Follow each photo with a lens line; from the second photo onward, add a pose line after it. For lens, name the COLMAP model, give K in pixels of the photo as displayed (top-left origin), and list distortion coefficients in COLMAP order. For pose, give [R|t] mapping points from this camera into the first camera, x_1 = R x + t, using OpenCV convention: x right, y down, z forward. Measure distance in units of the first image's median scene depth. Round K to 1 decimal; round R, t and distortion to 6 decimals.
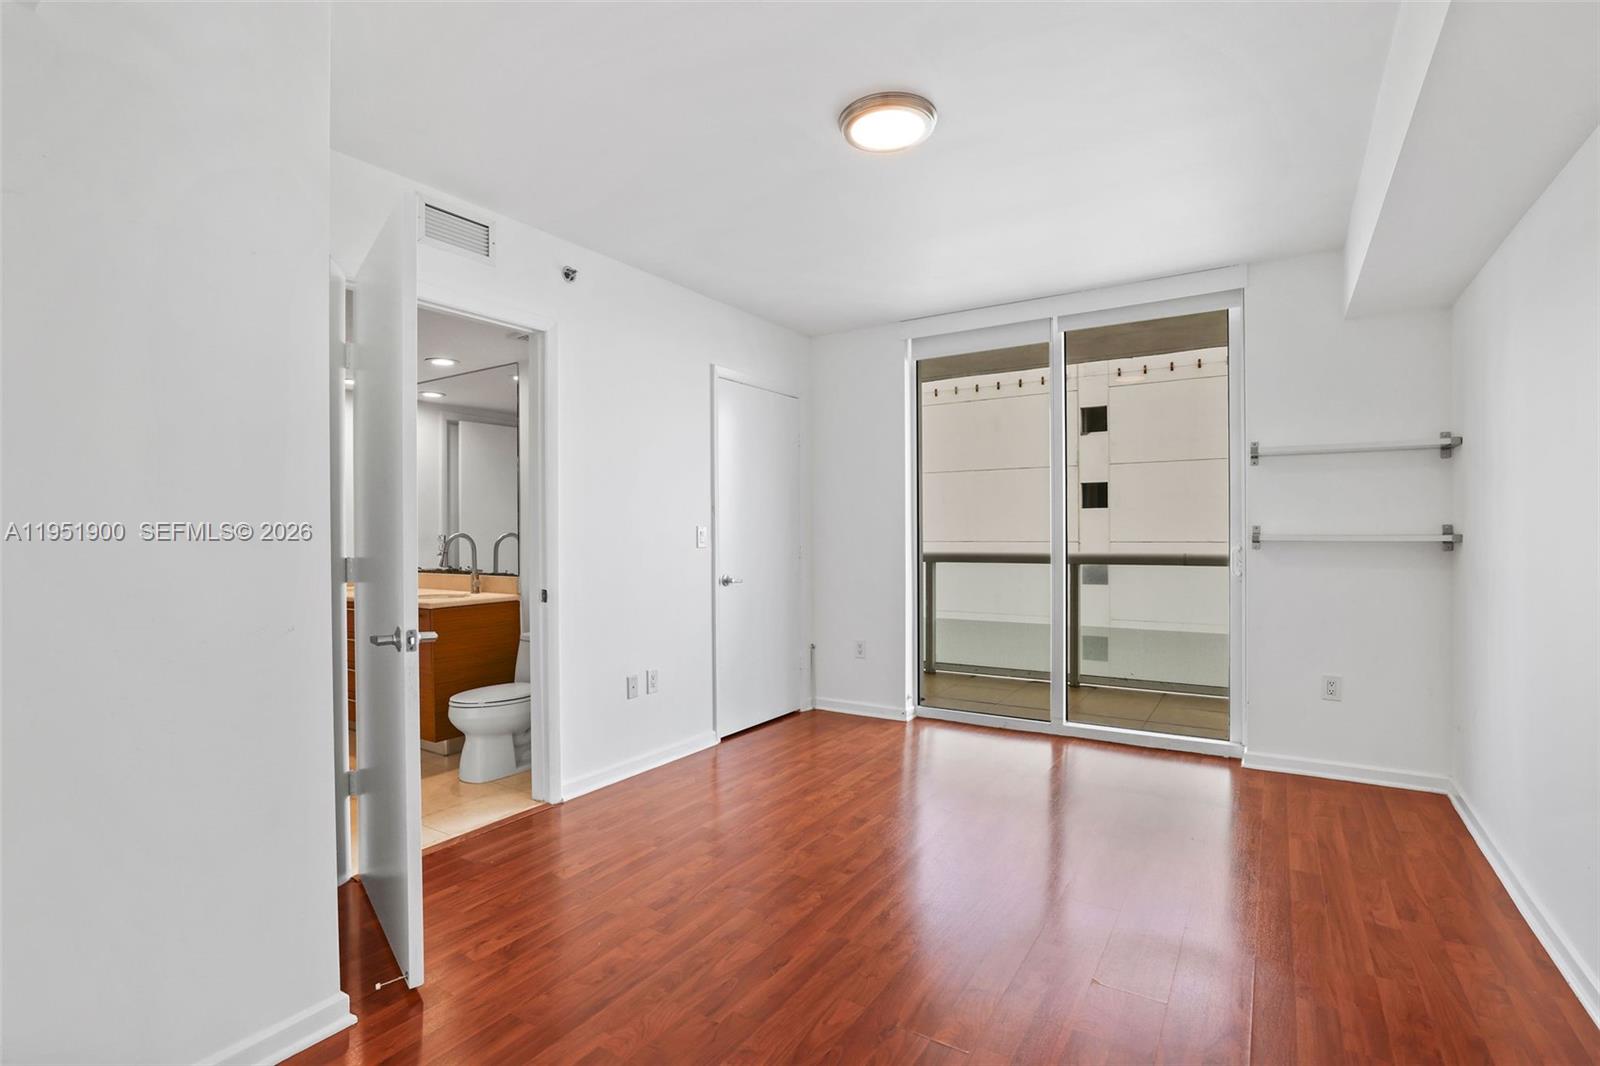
lens RADIAL K [[772.5, 0, 792.5], [0, 772.5, 546.6], [0, 0, 1]] dist [-0.020748, 0.007960]
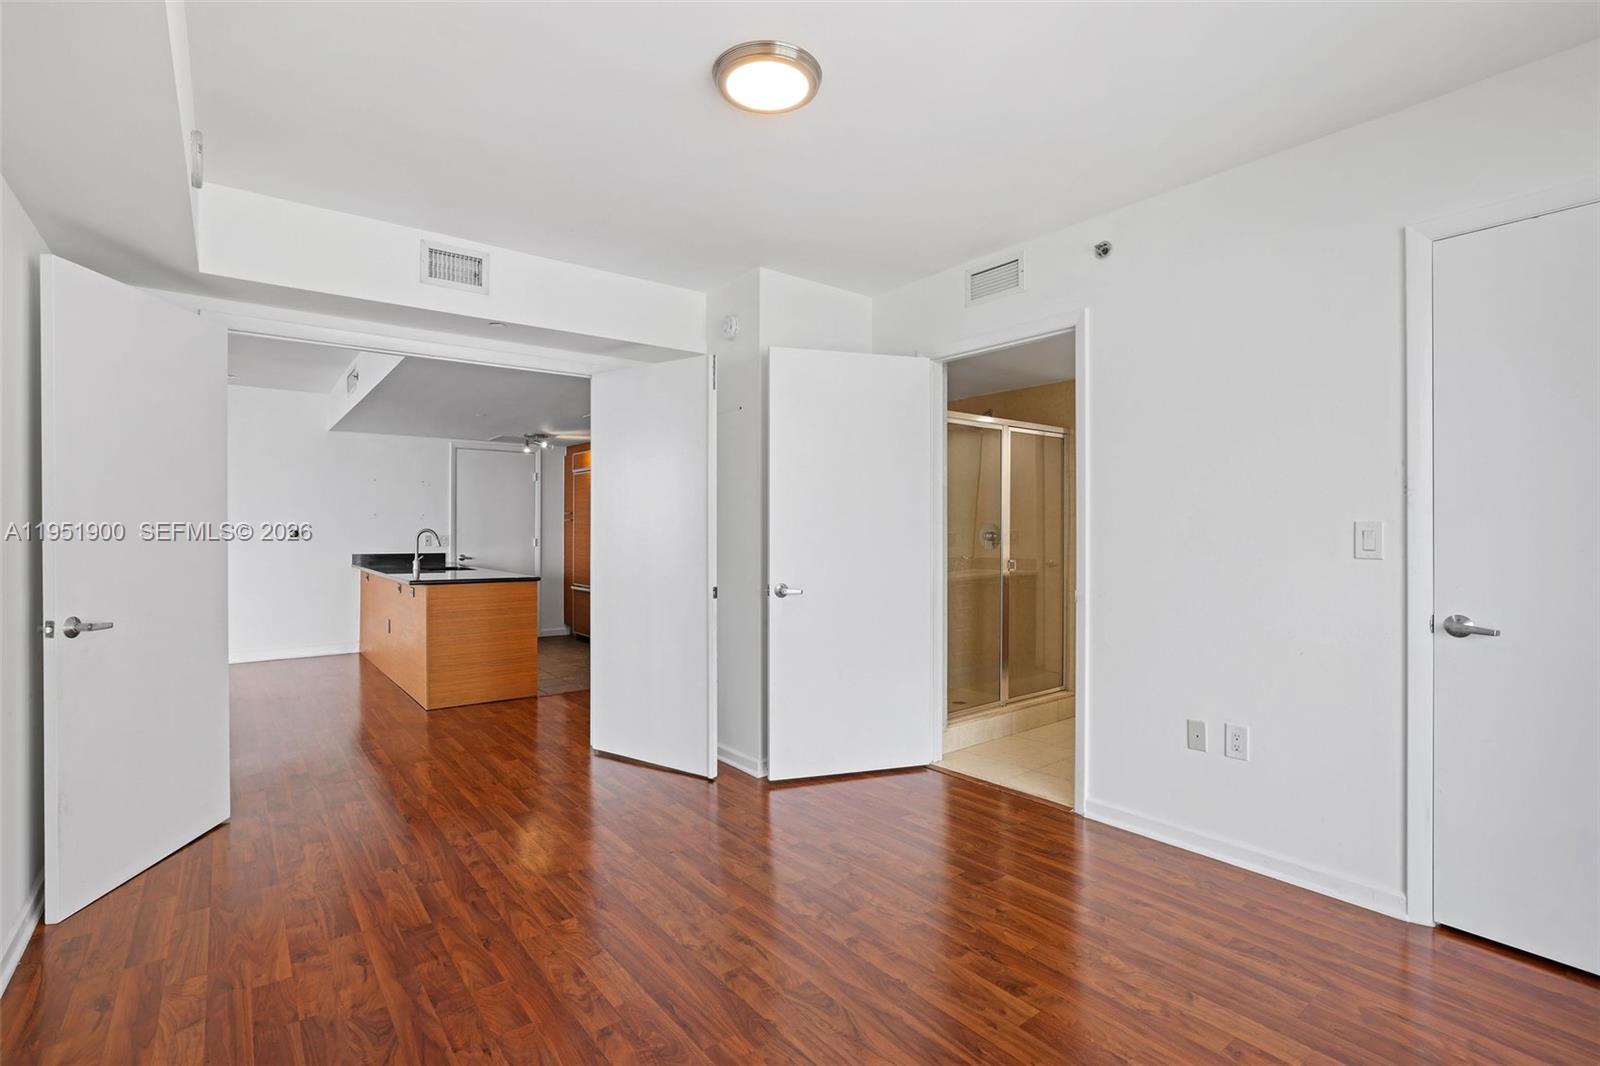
lens RADIAL K [[772.5, 0, 802.4], [0, 772.5, 529.2], [0, 0, 1]] dist [-0.020748, 0.007960]
pose [[-0.346011, 0.004115, -0.938221, 0.079017], [-0.011970, 0.999890, 0.008800, -0.002765], [0.938154, 0.014276, -0.345924, 0.111861]]
